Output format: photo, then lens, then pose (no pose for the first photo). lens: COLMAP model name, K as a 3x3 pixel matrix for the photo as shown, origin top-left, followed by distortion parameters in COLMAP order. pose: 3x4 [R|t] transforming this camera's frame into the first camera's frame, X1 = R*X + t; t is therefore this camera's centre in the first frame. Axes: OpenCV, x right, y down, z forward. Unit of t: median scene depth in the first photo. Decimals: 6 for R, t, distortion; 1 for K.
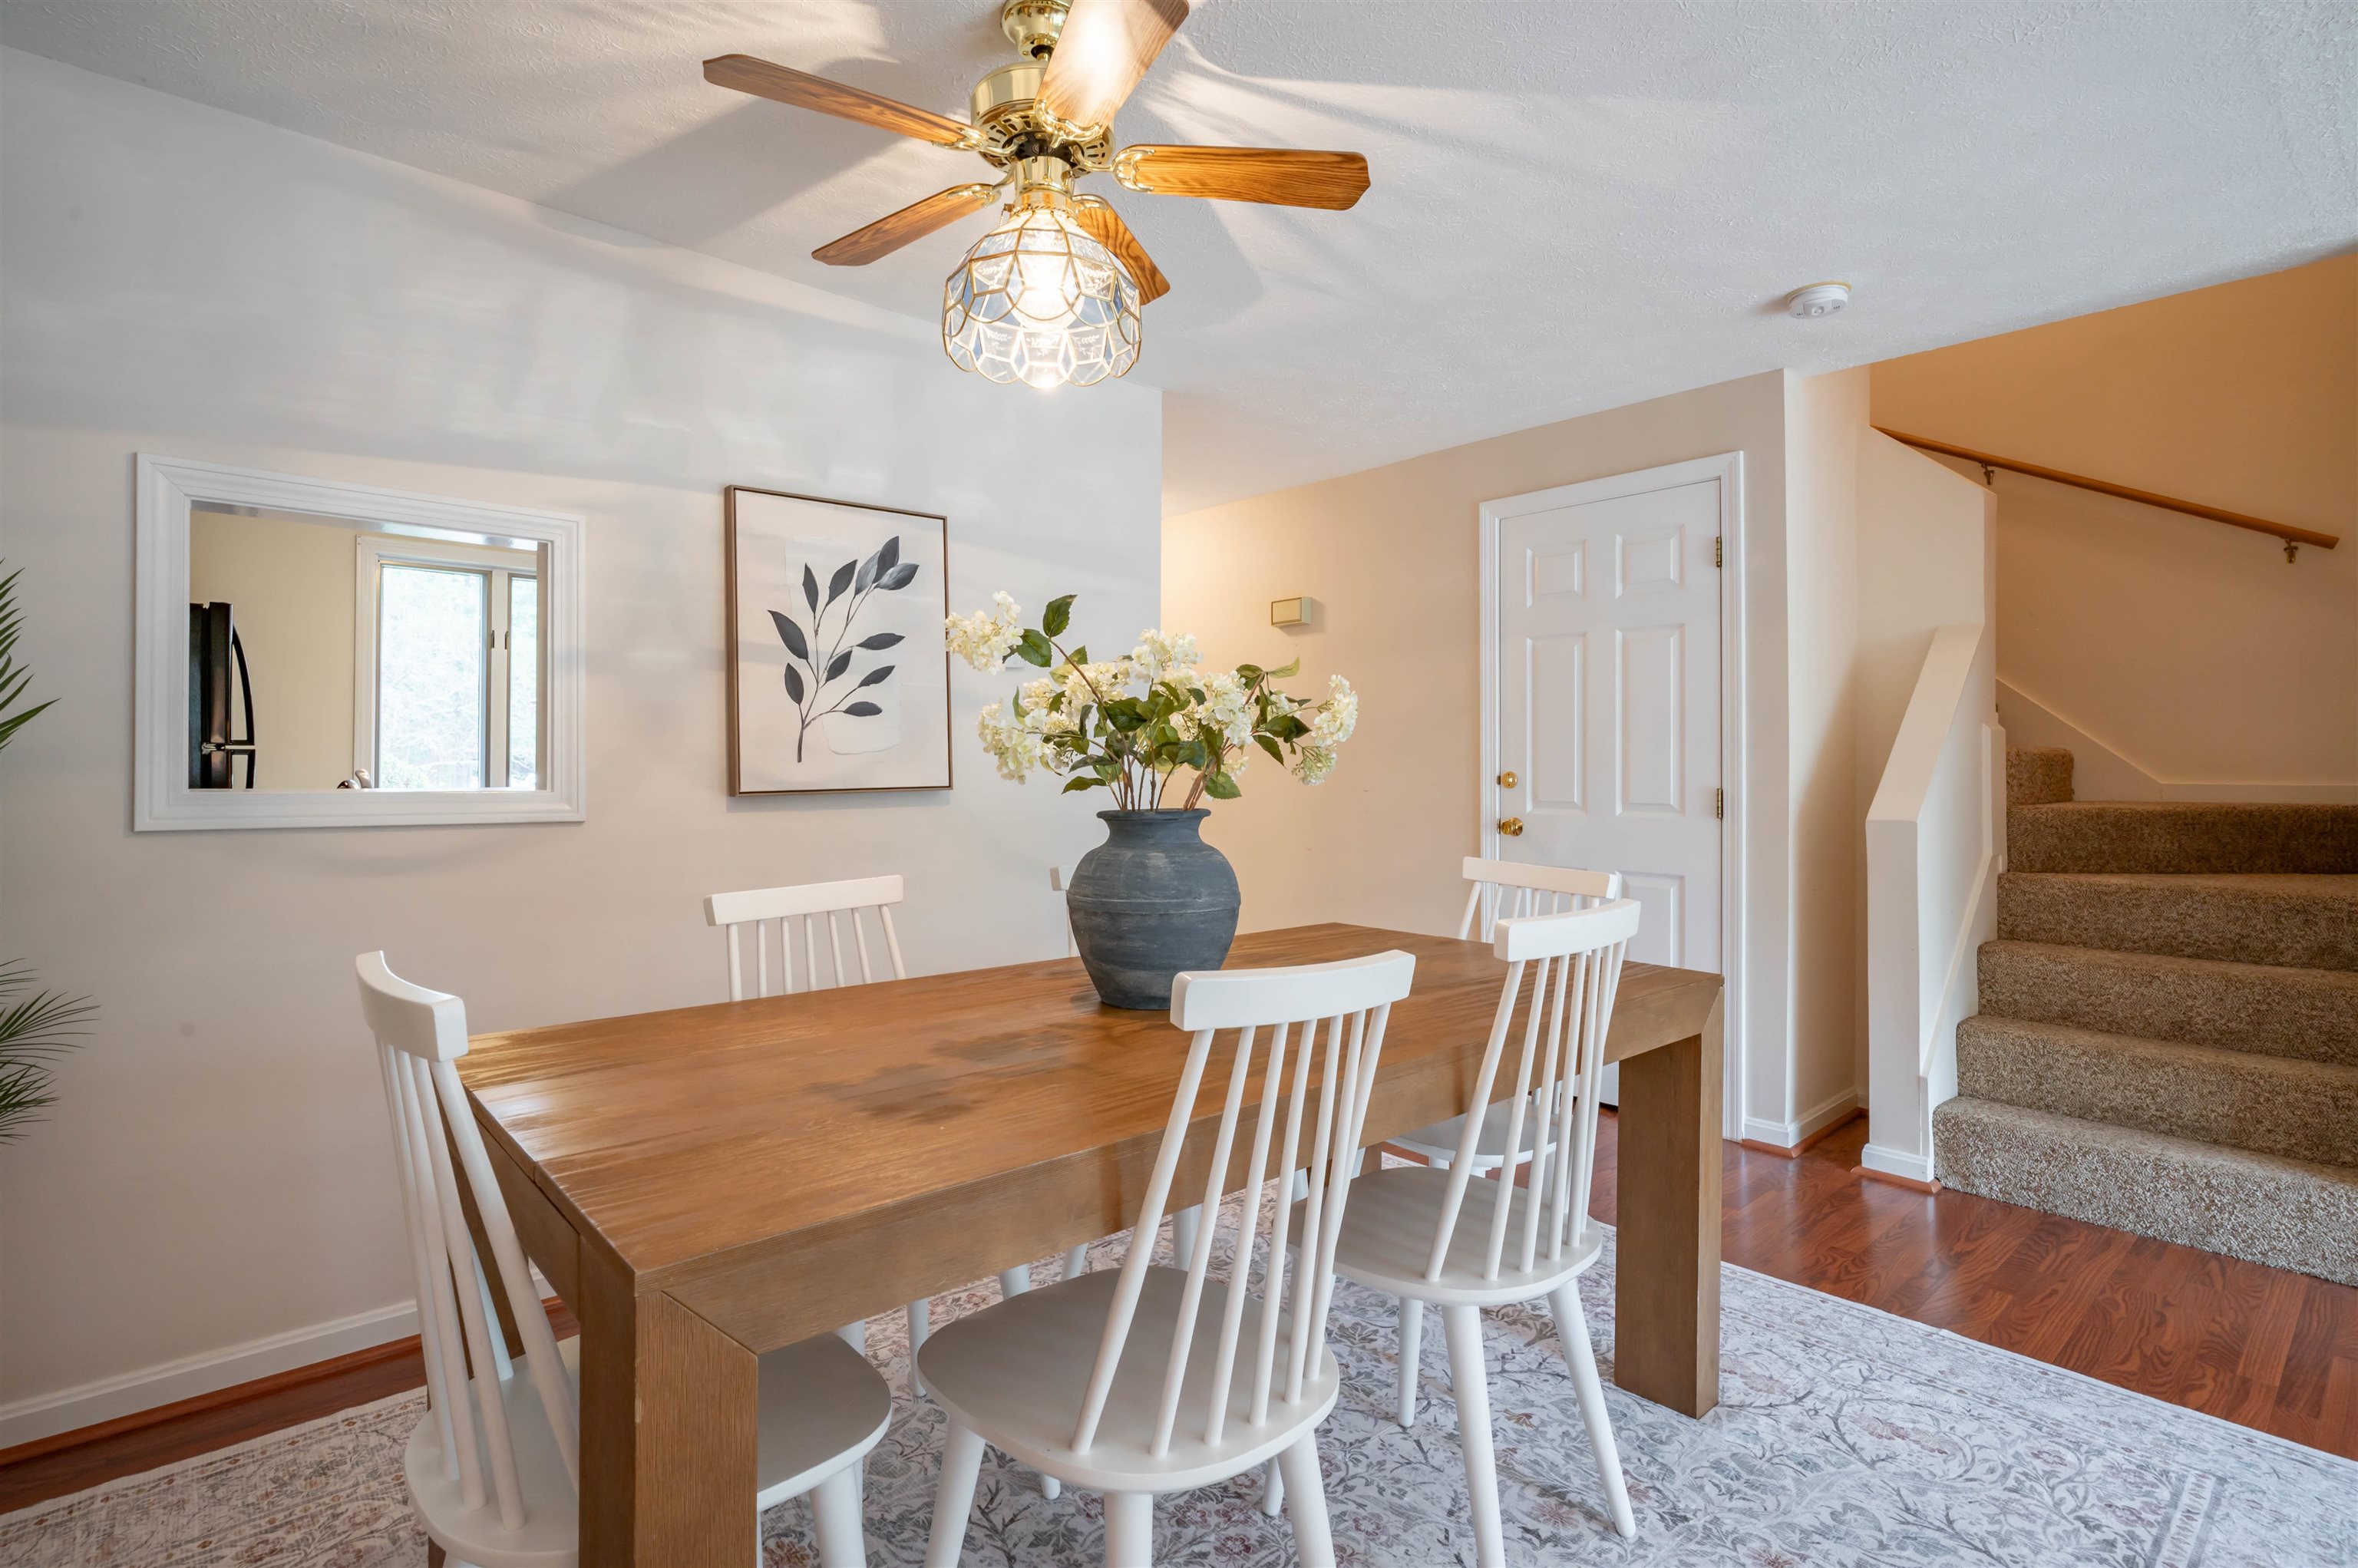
lens RADIAL K [[1135.6, 0, 1172.5], [0, 1135.6, 765.3], [0, 0, 1]] dist [-0.000877, 0.000181]
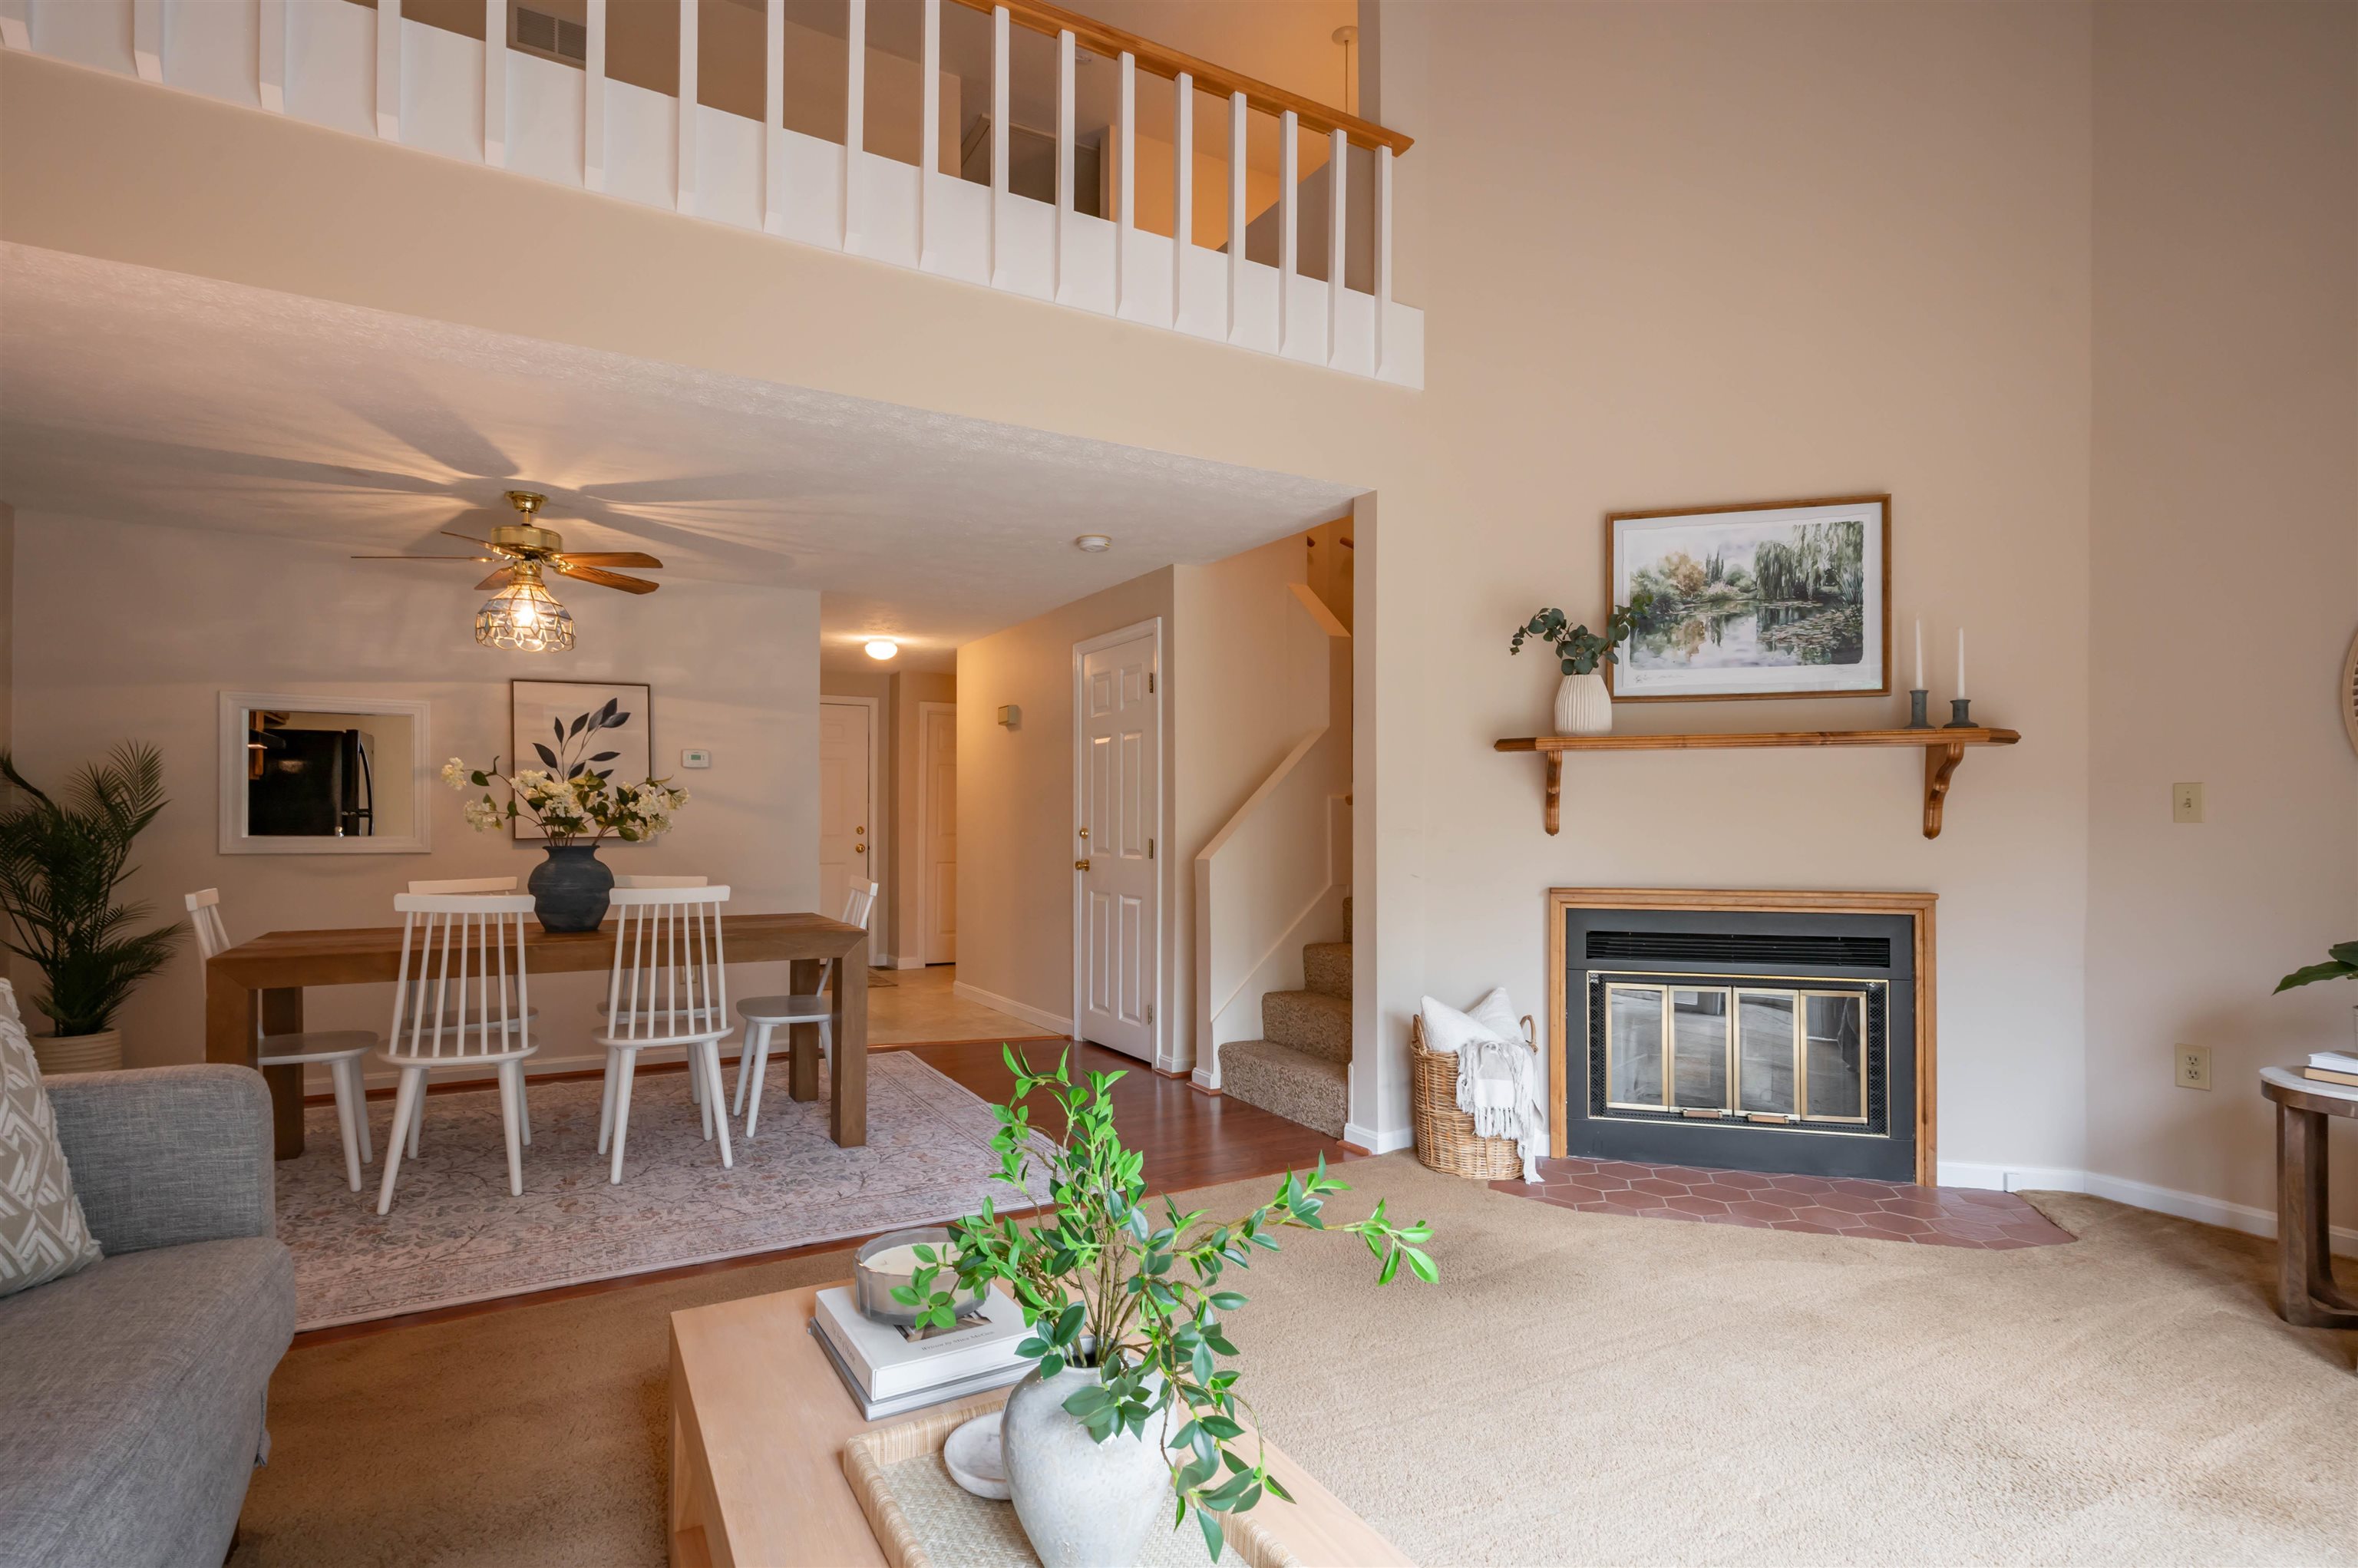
lens RADIAL K [[1135.9, 0, 1169.0], [0, 1135.9, 820.3], [0, 0, 1]] dist [0.000276, 0.000150]
pose [[0.978273, -0.000523, -0.207320, 1.034407], [0.001135, 0.999995, 0.002832, -0.010748], [0.207318, -0.003006, 0.978269, -0.613538]]
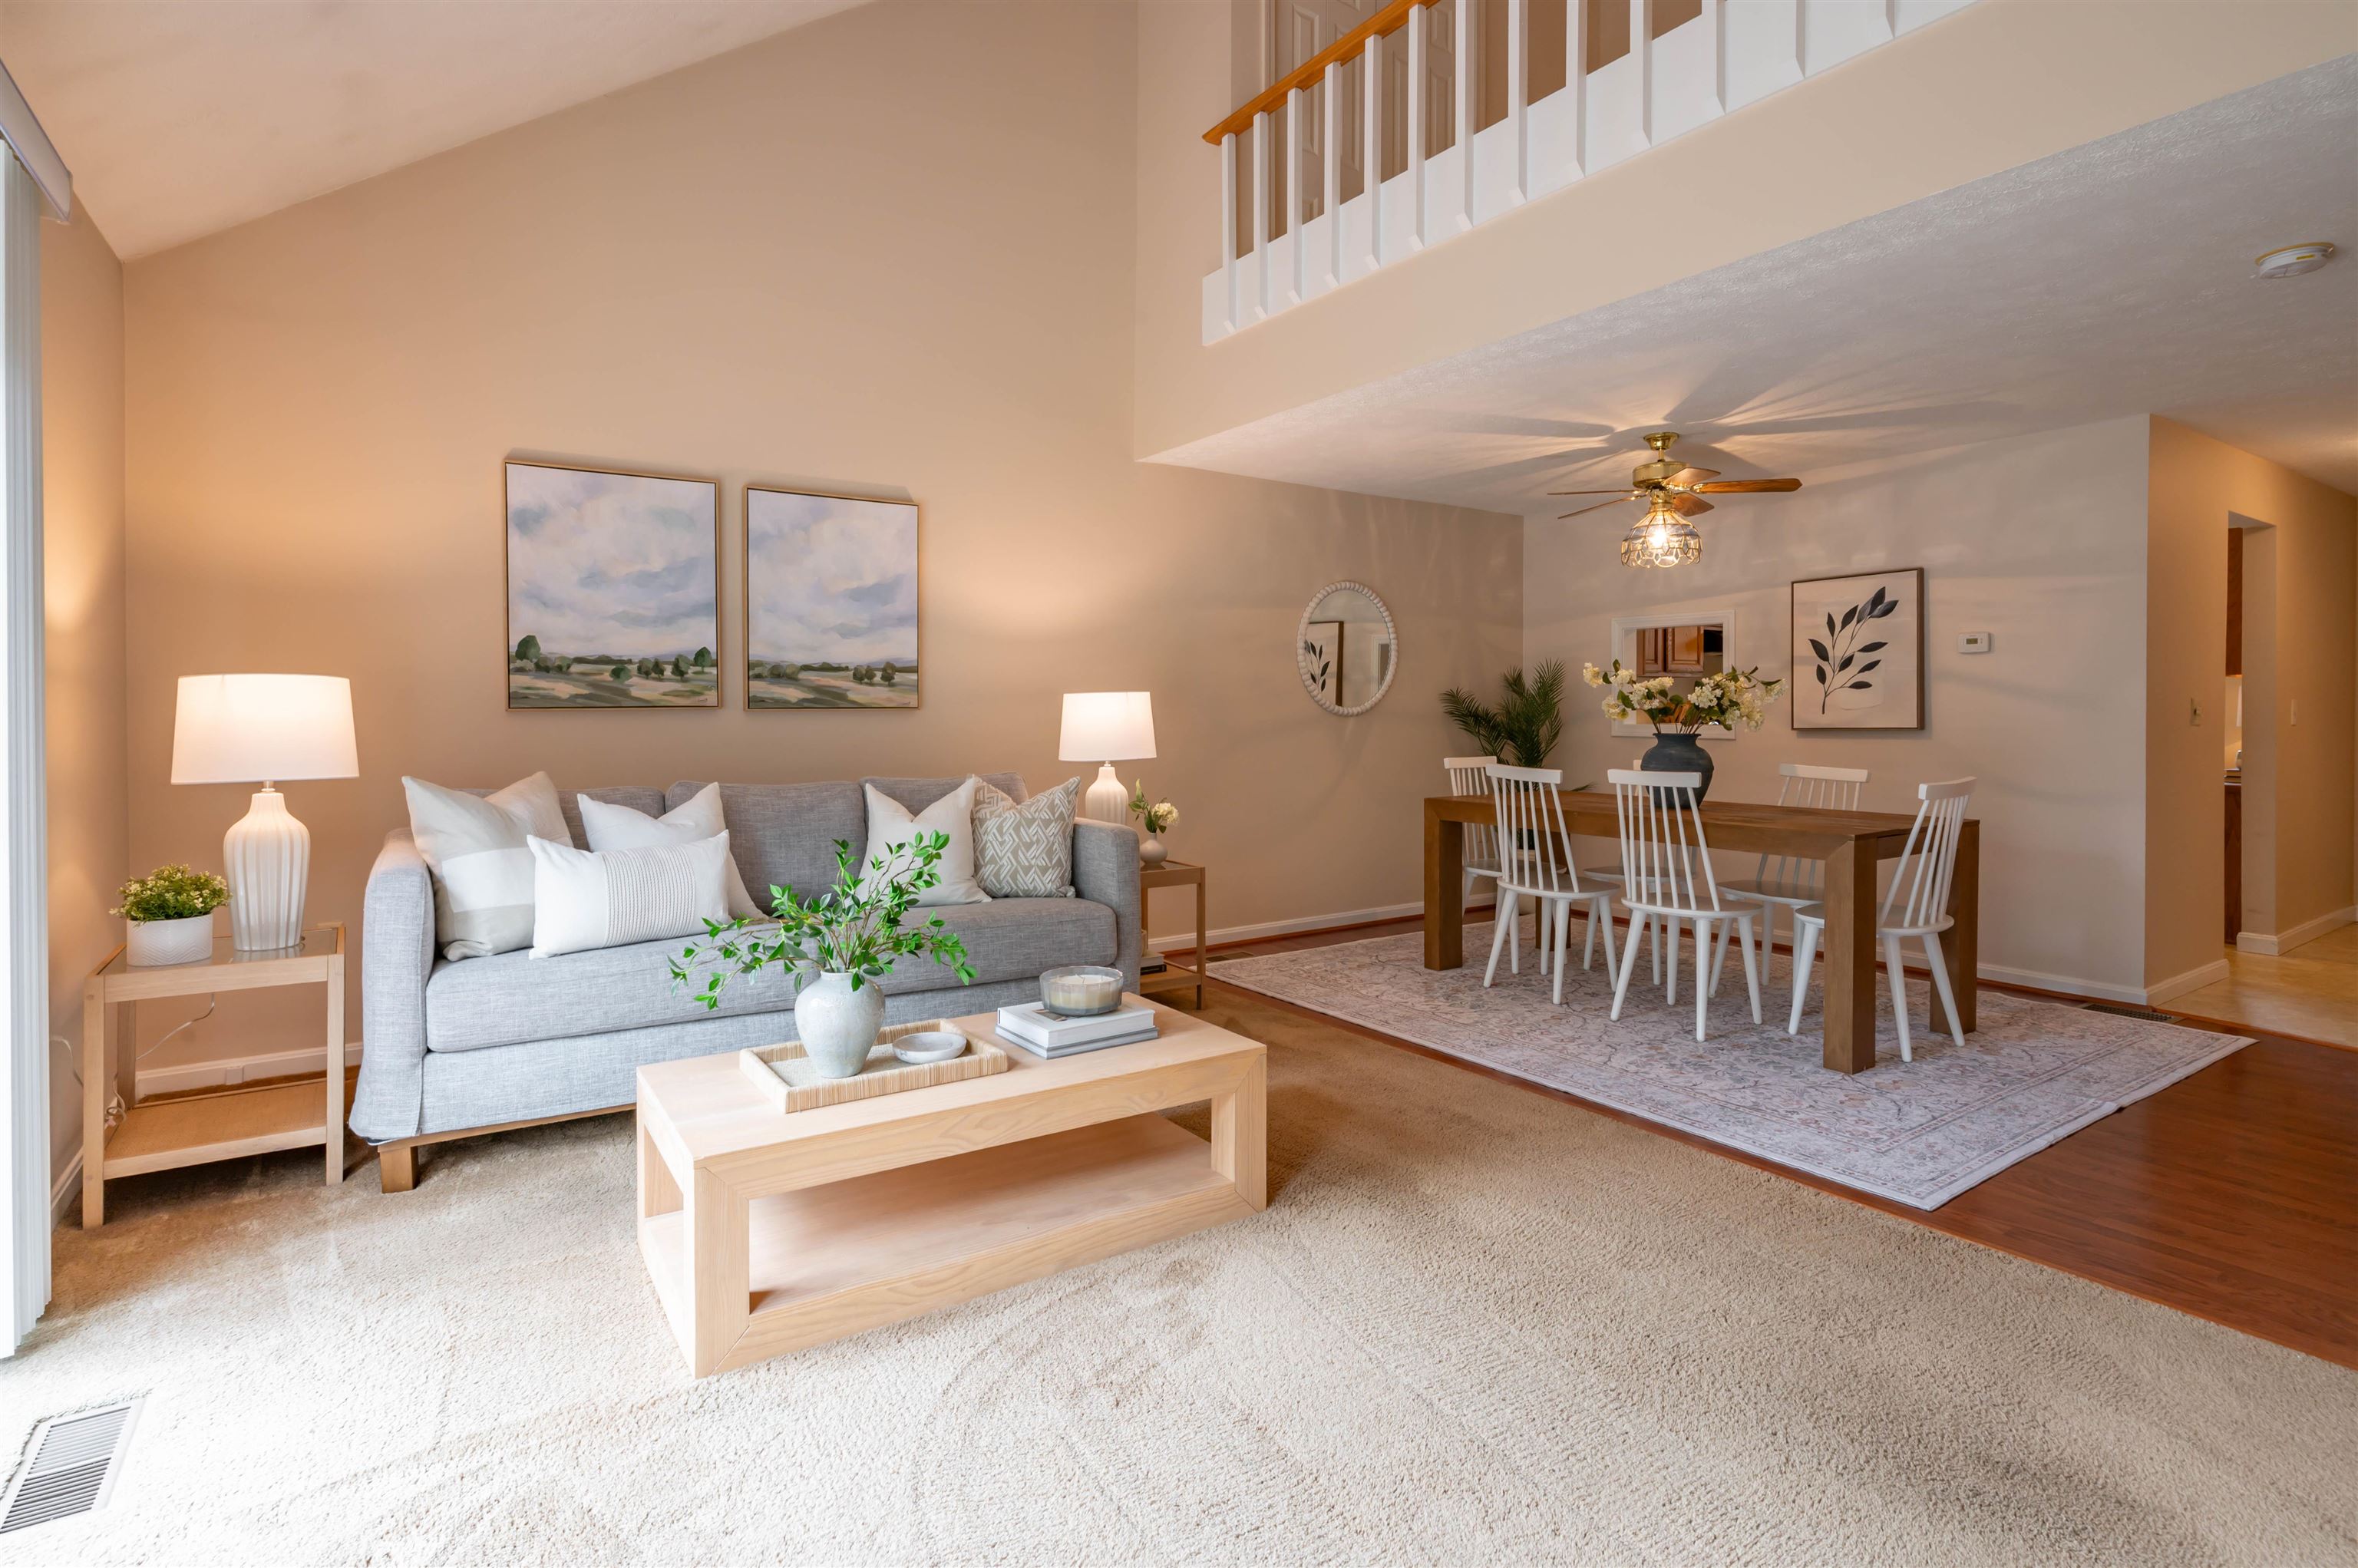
lens RADIAL K [[1148.9, 0, 1180.4], [0, 1148.9, 722.2], [0, 0, 1]] dist [-0.000302, 0.000446]
pose [[-0.121439, 0.006165, -0.992580, 1.740705], [0.002445, 0.999980, 0.005912, -0.002918], [0.992596, -0.001709, -0.121452, 0.128660]]
